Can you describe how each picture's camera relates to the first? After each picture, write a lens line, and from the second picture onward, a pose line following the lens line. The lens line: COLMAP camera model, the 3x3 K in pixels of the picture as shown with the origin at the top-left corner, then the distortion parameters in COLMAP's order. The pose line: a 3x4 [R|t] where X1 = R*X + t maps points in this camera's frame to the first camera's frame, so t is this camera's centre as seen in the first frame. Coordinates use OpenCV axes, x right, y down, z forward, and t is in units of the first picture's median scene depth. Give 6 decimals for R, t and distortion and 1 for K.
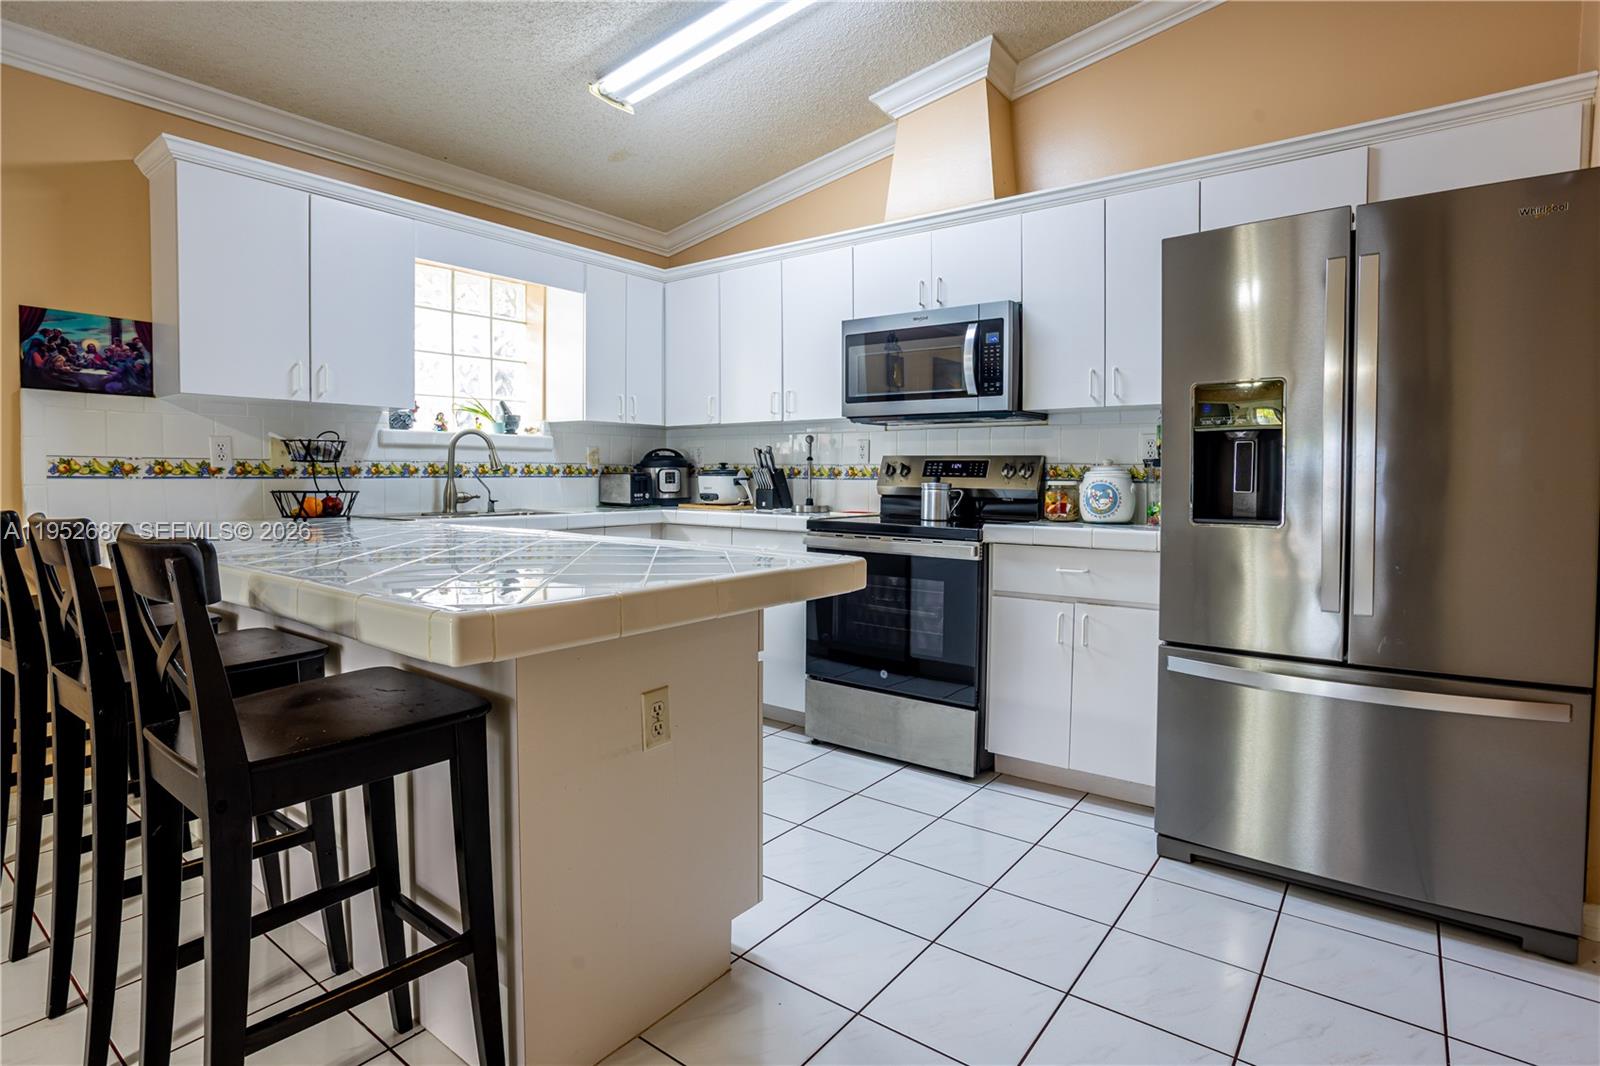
lens RADIAL K [[784.8, 0, 836.0], [0, 784.8, 513.1], [0, 0, 1]] dist [-0.019033, 0.009962]
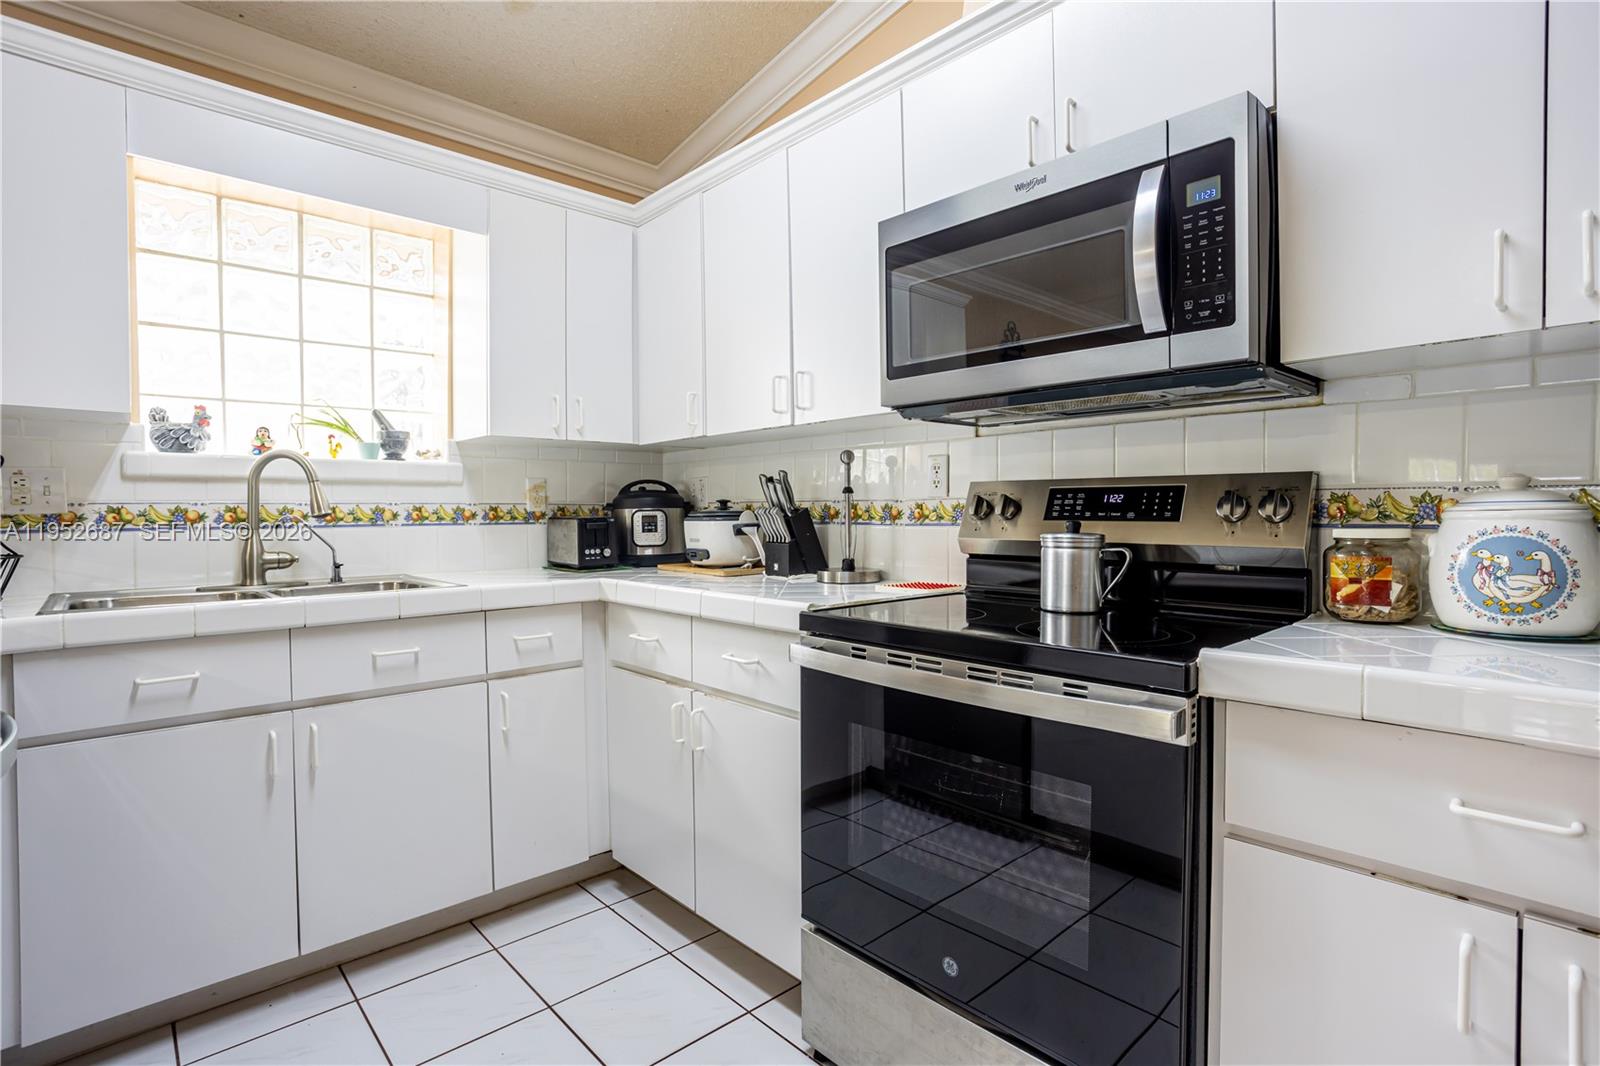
lens RADIAL K [[784.8, 0, 821.3], [0, 784.8, 526.8], [0, 0, 1]] dist [-0.019033, 0.009962]
pose [[0.981899, -0.007691, -0.189247, 0.069635], [0.001457, 0.999452, -0.033063, -0.027740], [0.189397, 0.032188, 0.981373, 0.511078]]
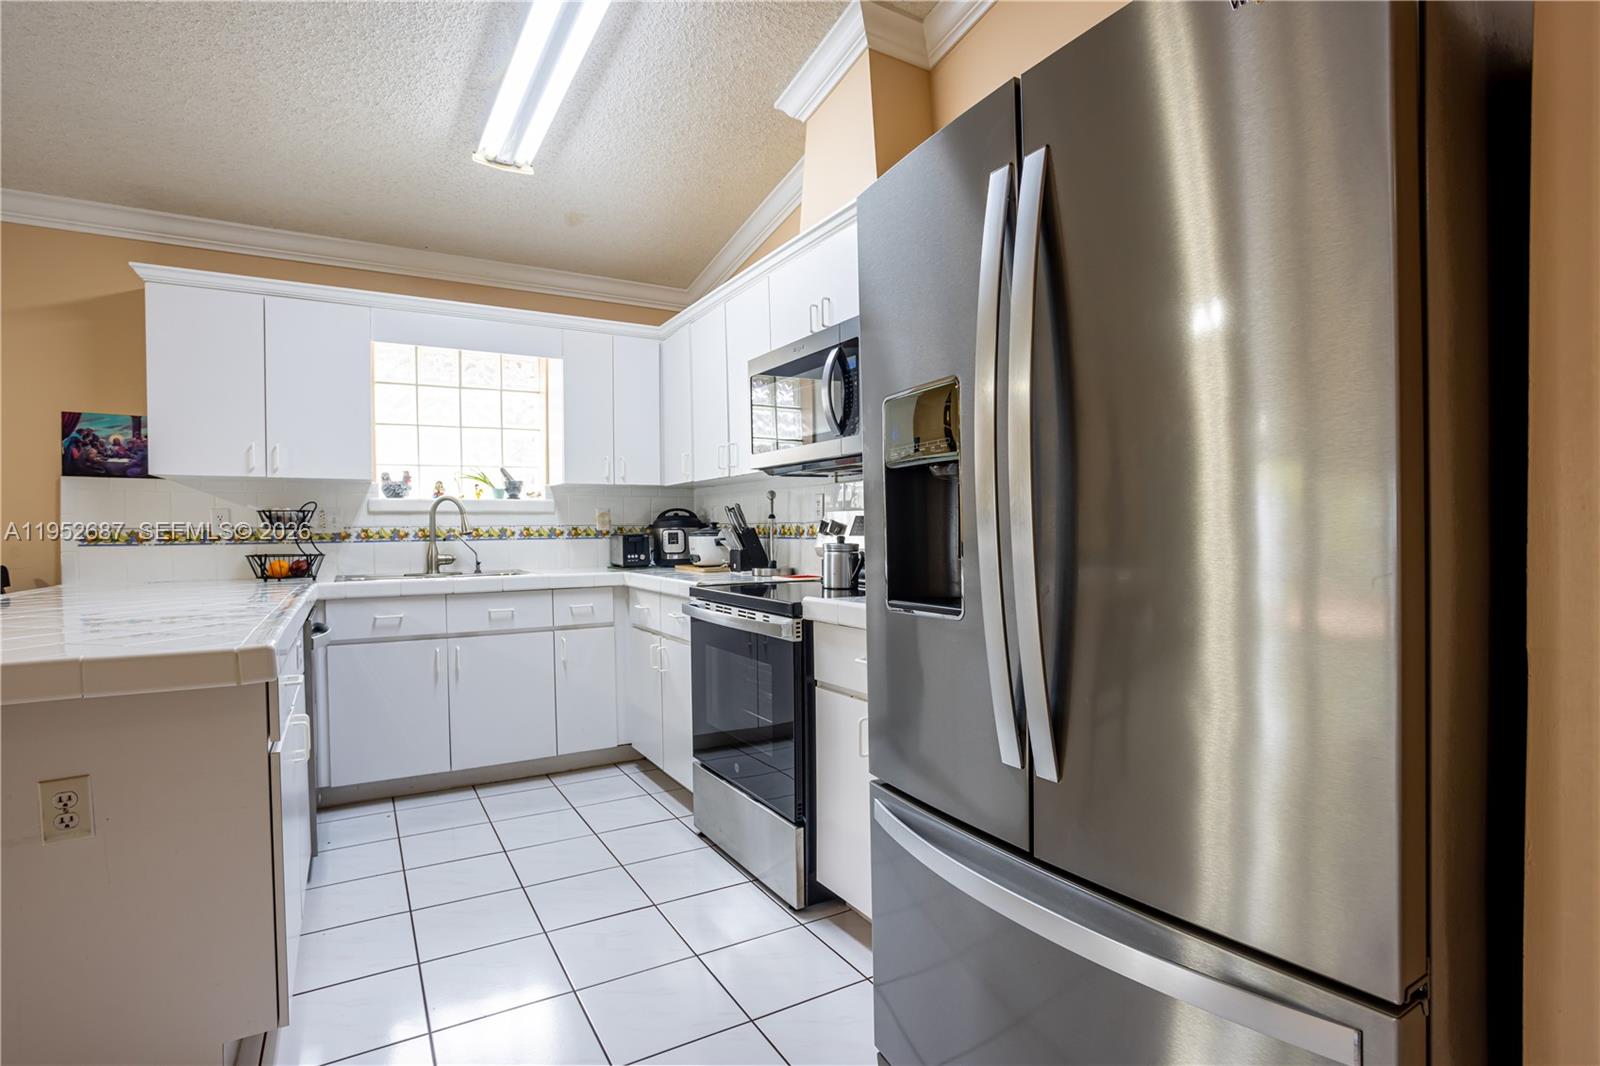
lens RADIAL K [[784.8, 0, 813.7], [0, 784.8, 546.7], [0, 0, 1]] dist [-0.019033, 0.009962]
pose [[0.919875, -0.004941, -0.392180, 0.437662], [-0.005981, 0.999628, -0.026622, -0.013048], [0.392165, 0.026834, 0.919503, 0.230502]]
